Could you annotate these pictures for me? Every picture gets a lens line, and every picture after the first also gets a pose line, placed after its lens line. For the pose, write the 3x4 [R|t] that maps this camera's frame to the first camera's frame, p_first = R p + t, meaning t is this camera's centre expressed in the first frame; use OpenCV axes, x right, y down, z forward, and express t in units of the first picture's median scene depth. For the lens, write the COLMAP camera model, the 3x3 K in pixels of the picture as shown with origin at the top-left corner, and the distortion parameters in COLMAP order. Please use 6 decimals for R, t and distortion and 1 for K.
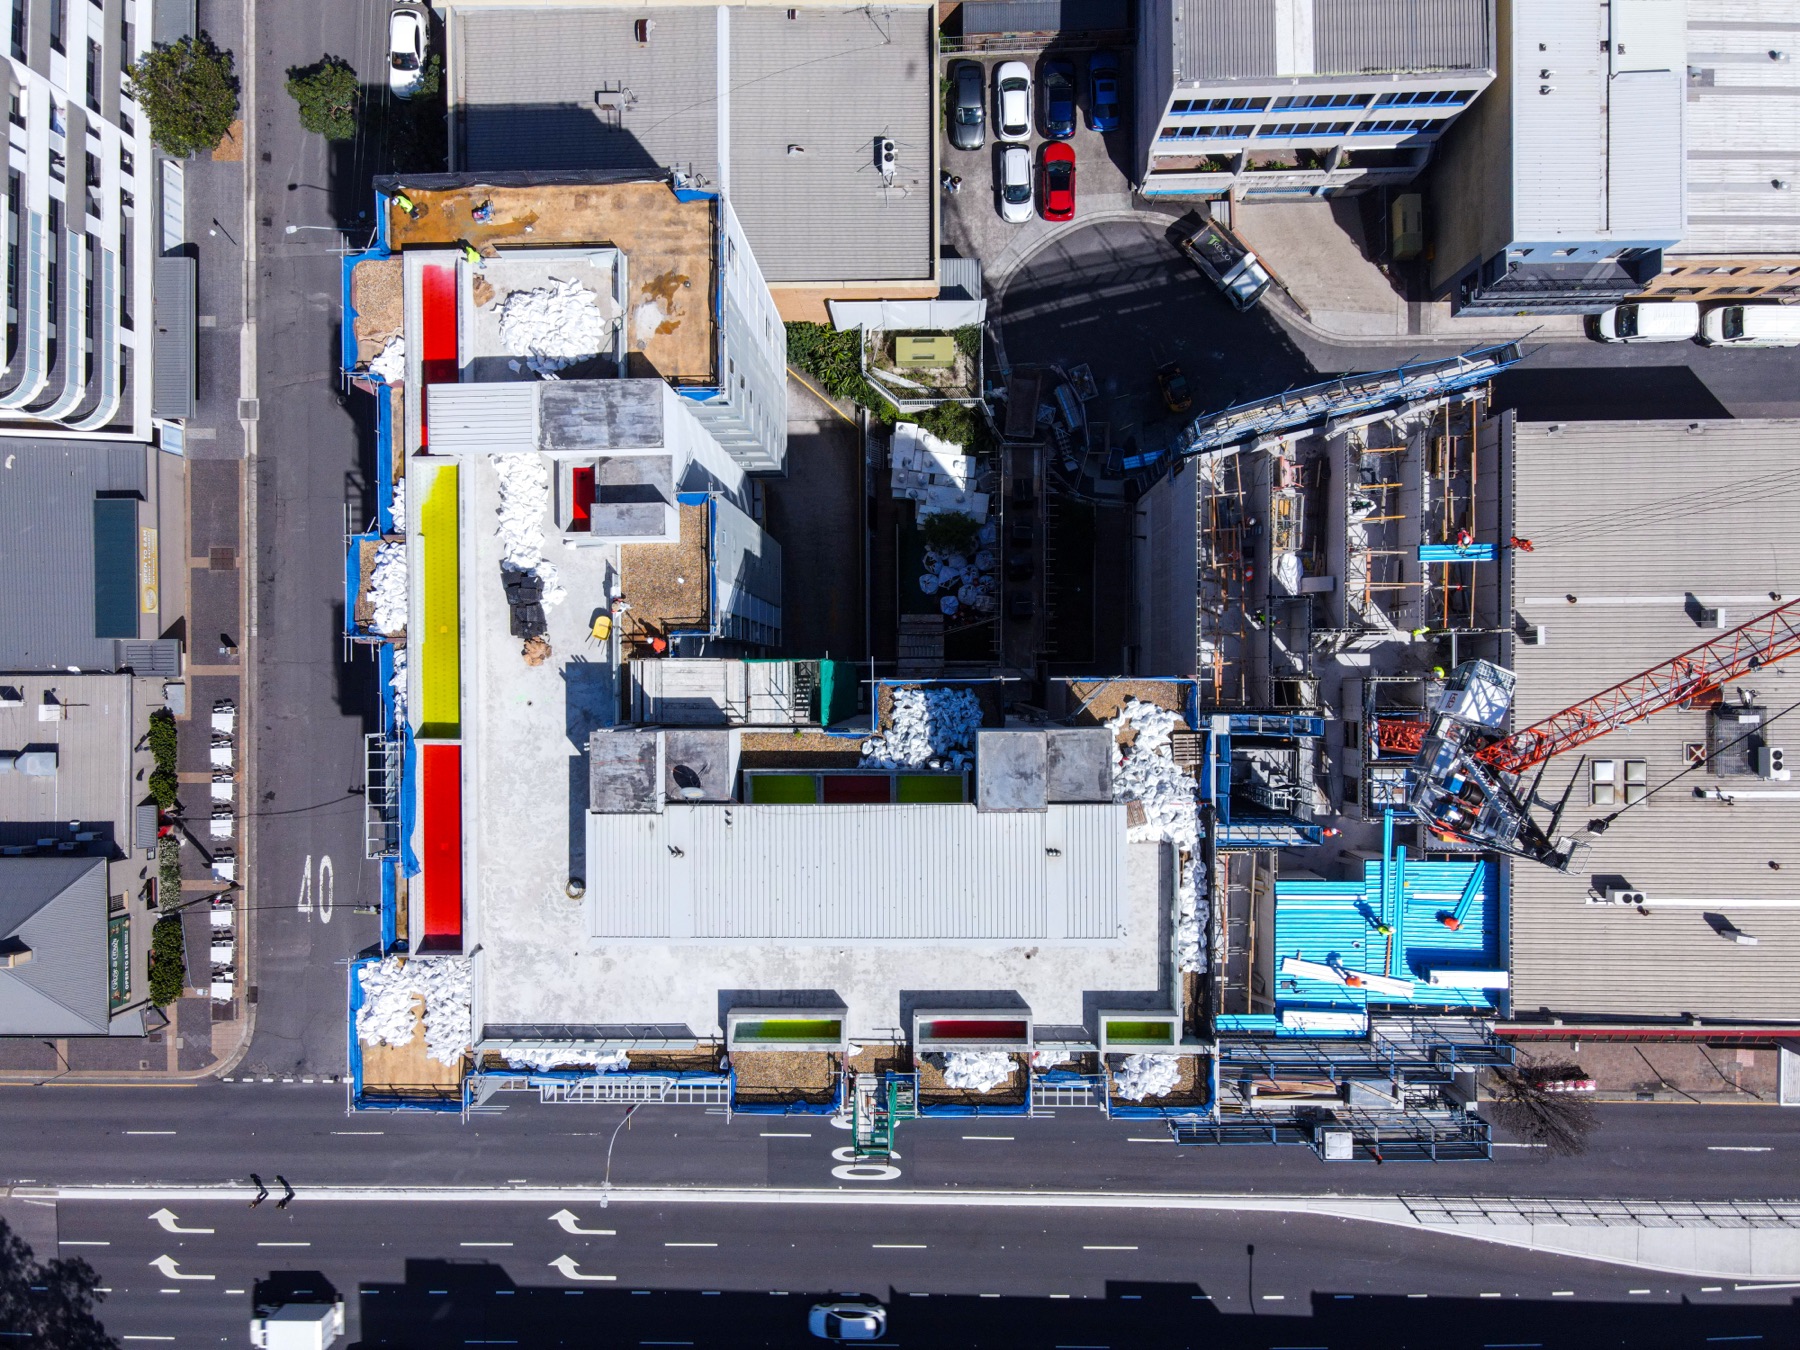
lens RADIAL K [[1259.7, 0, 898.6], [0, 1259.7, 674.7], [0, 0, 1]] dist [0.023806, -0.014450]
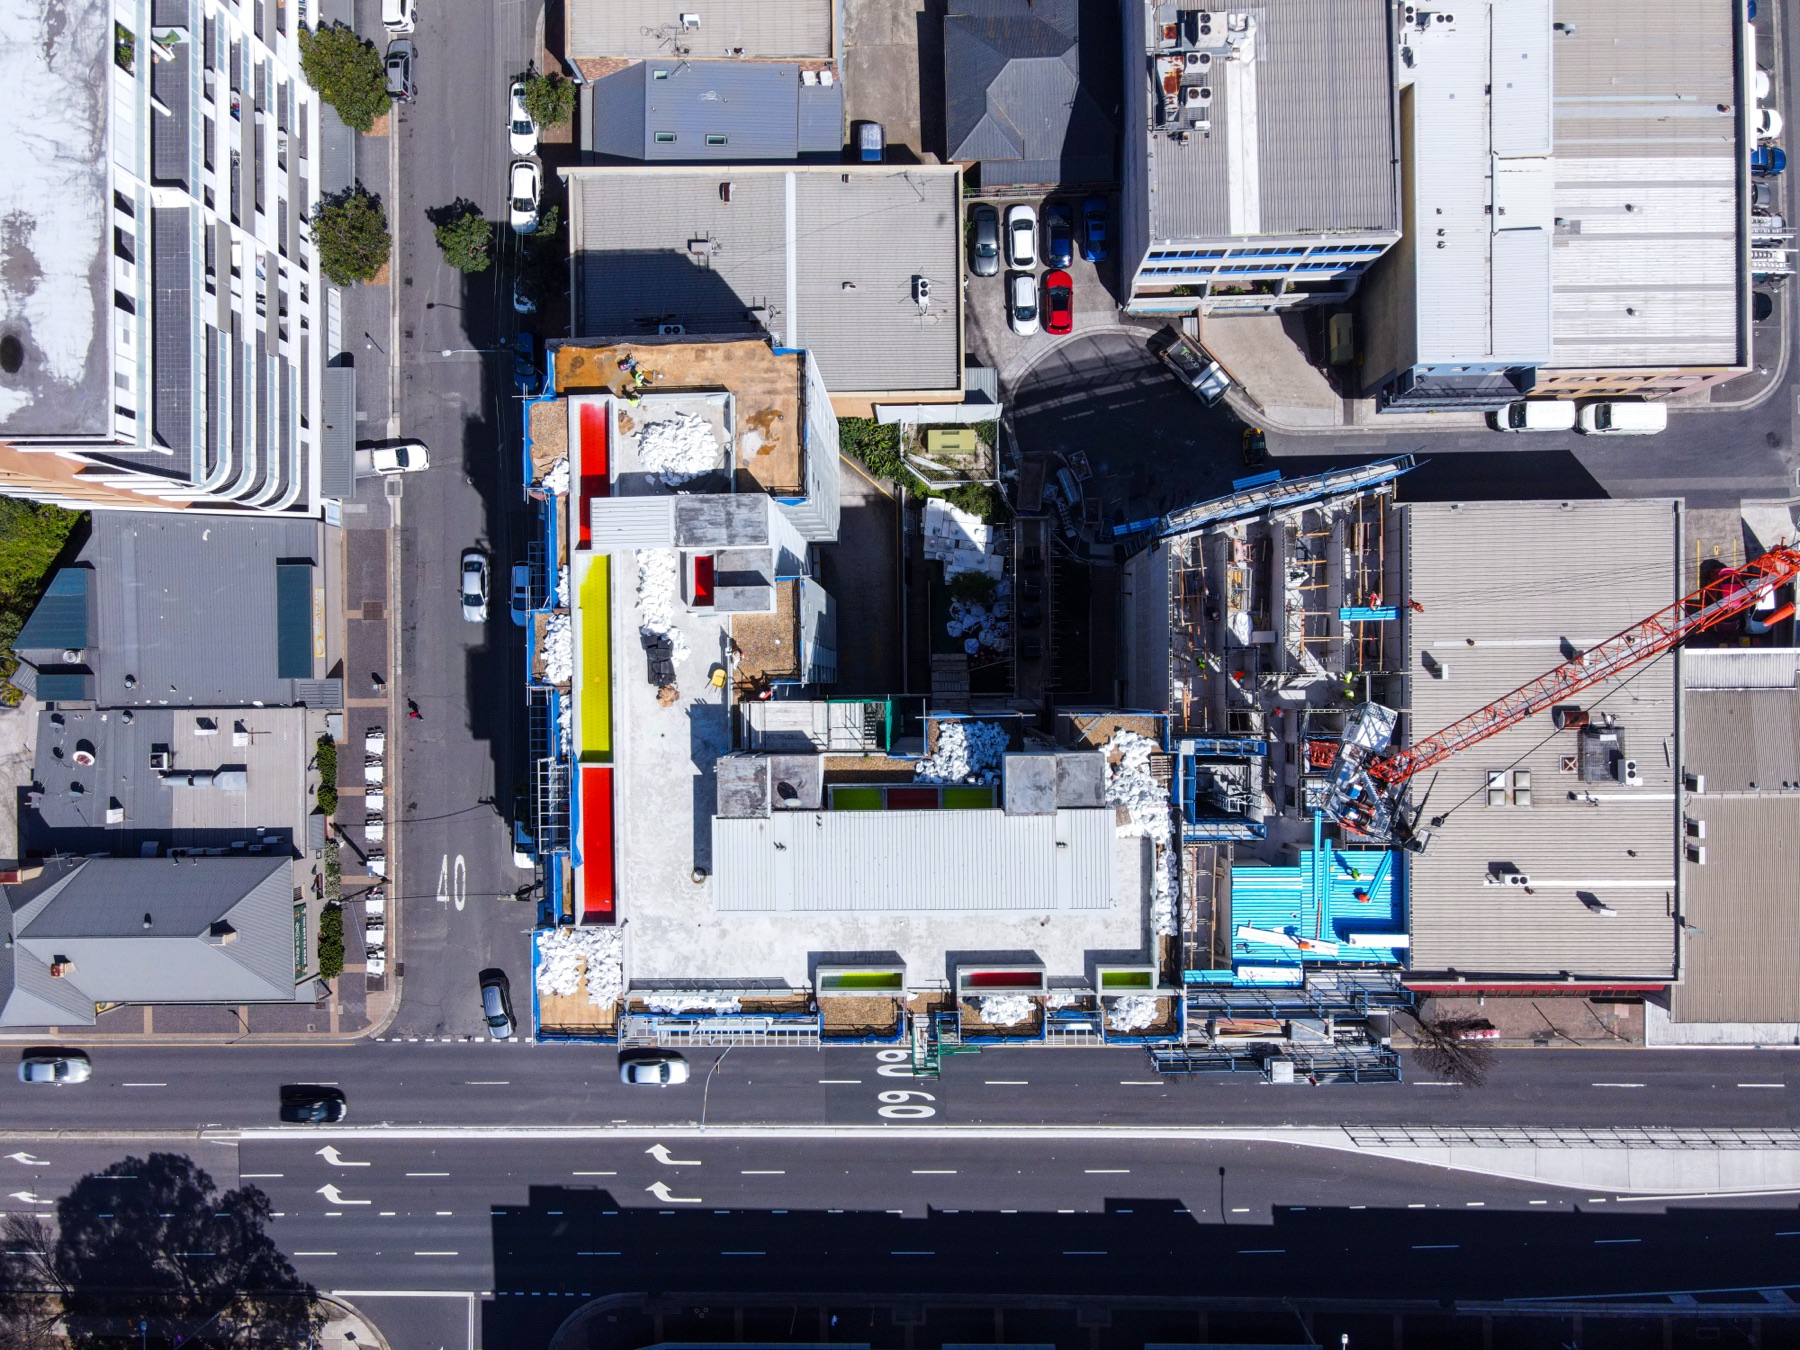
lens RADIAL K [[1259.7, 0, 898.5], [0, 1259.7, 676.3], [0, 0, 1]] dist [0.023806, -0.014450]
pose [[0.999974, -0.006753, 0.002644, -0.038199], [0.006757, 0.999976, -0.001711, -0.026958], [-0.002633, 0.001728, 0.999995, -0.246215]]
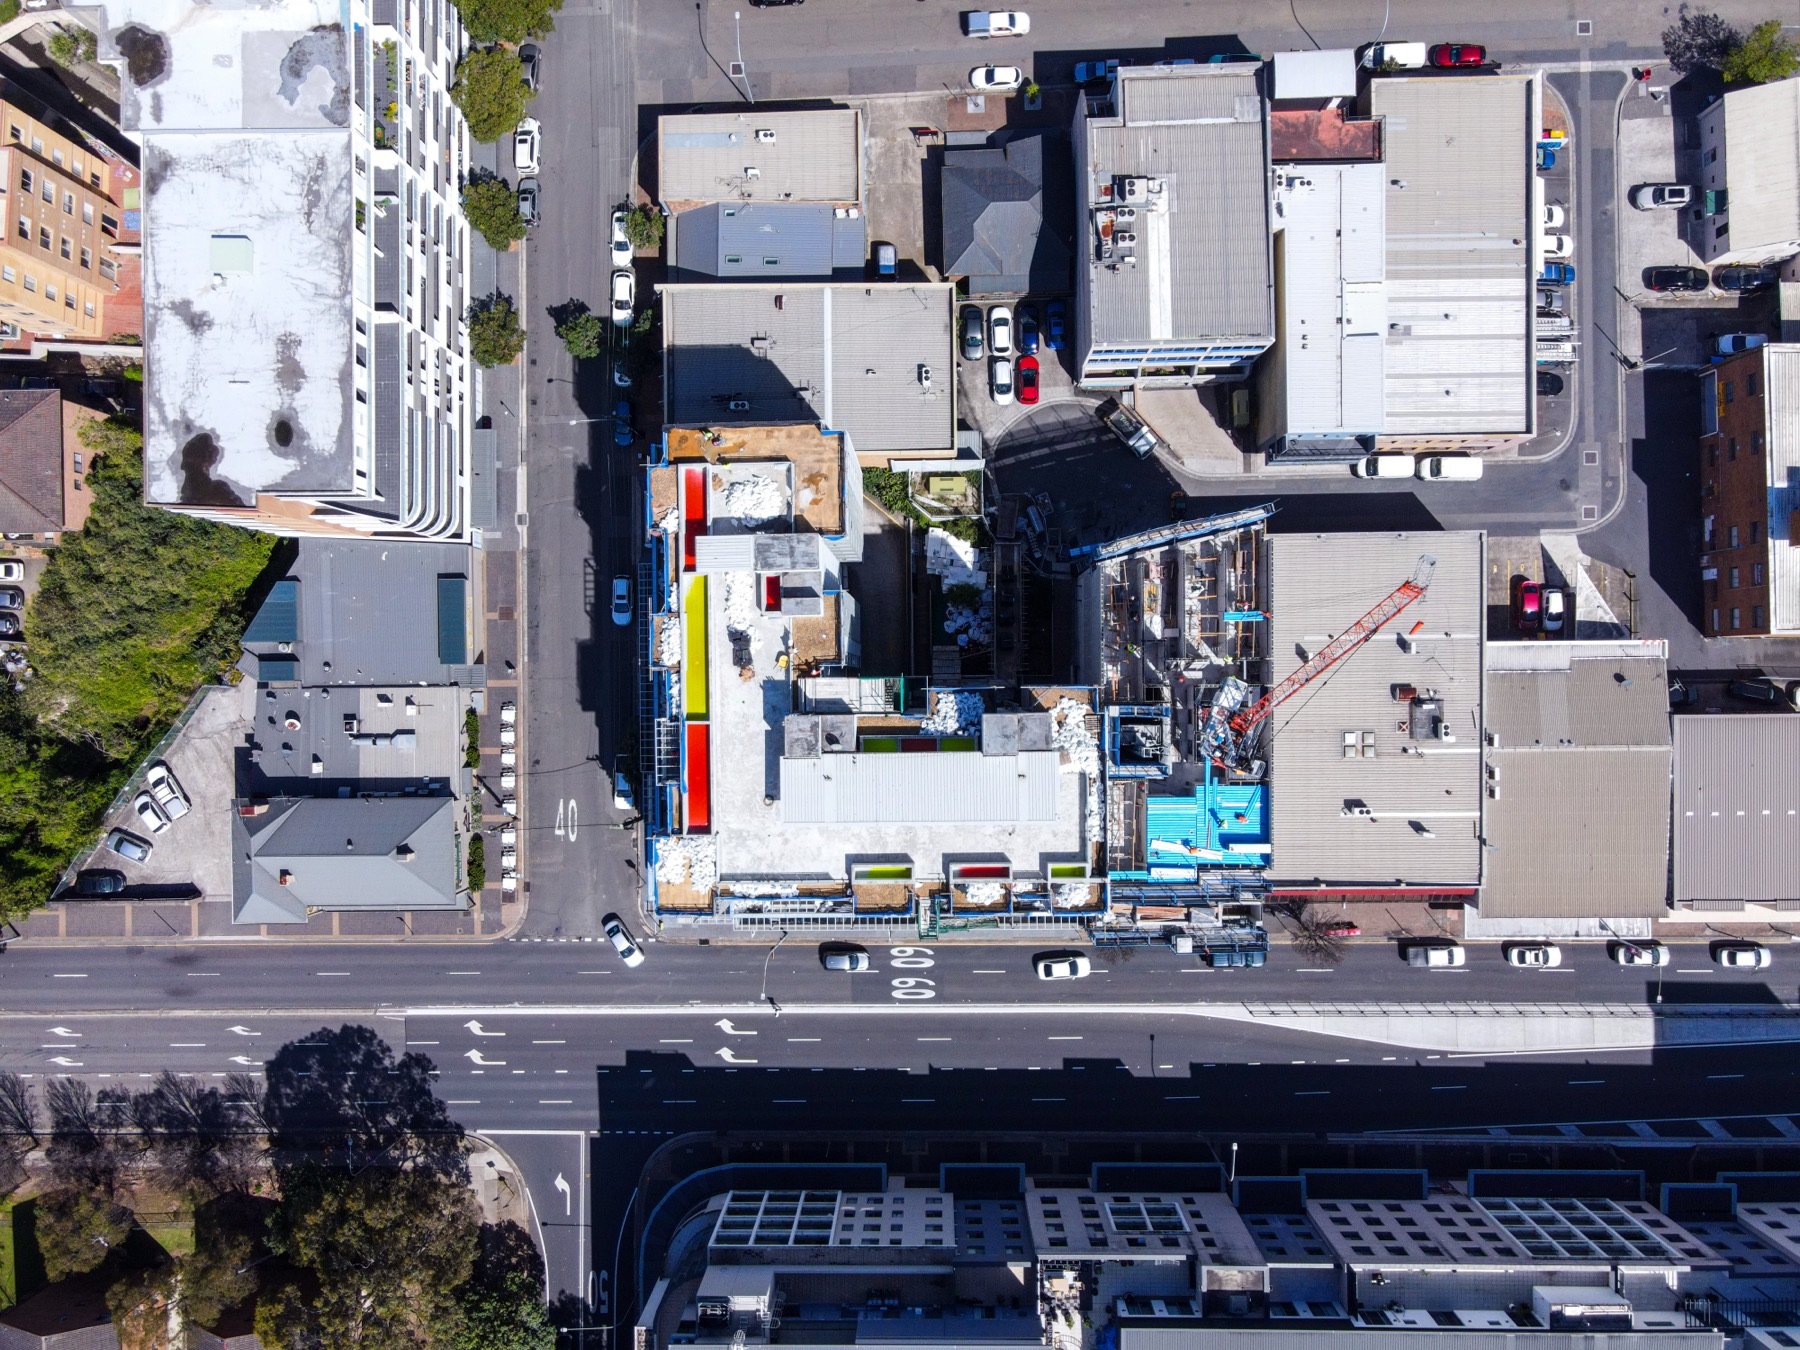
lens RADIAL K [[1259.7, 0, 897.9], [0, 1259.7, 675.8], [0, 0, 1]] dist [0.023806, -0.014450]
pose [[0.999976, -0.006799, 0.001292, -0.050272], [0.006798, 0.999976, 0.001048, -0.012738], [-0.001299, -0.001039, 0.999999, -0.675698]]
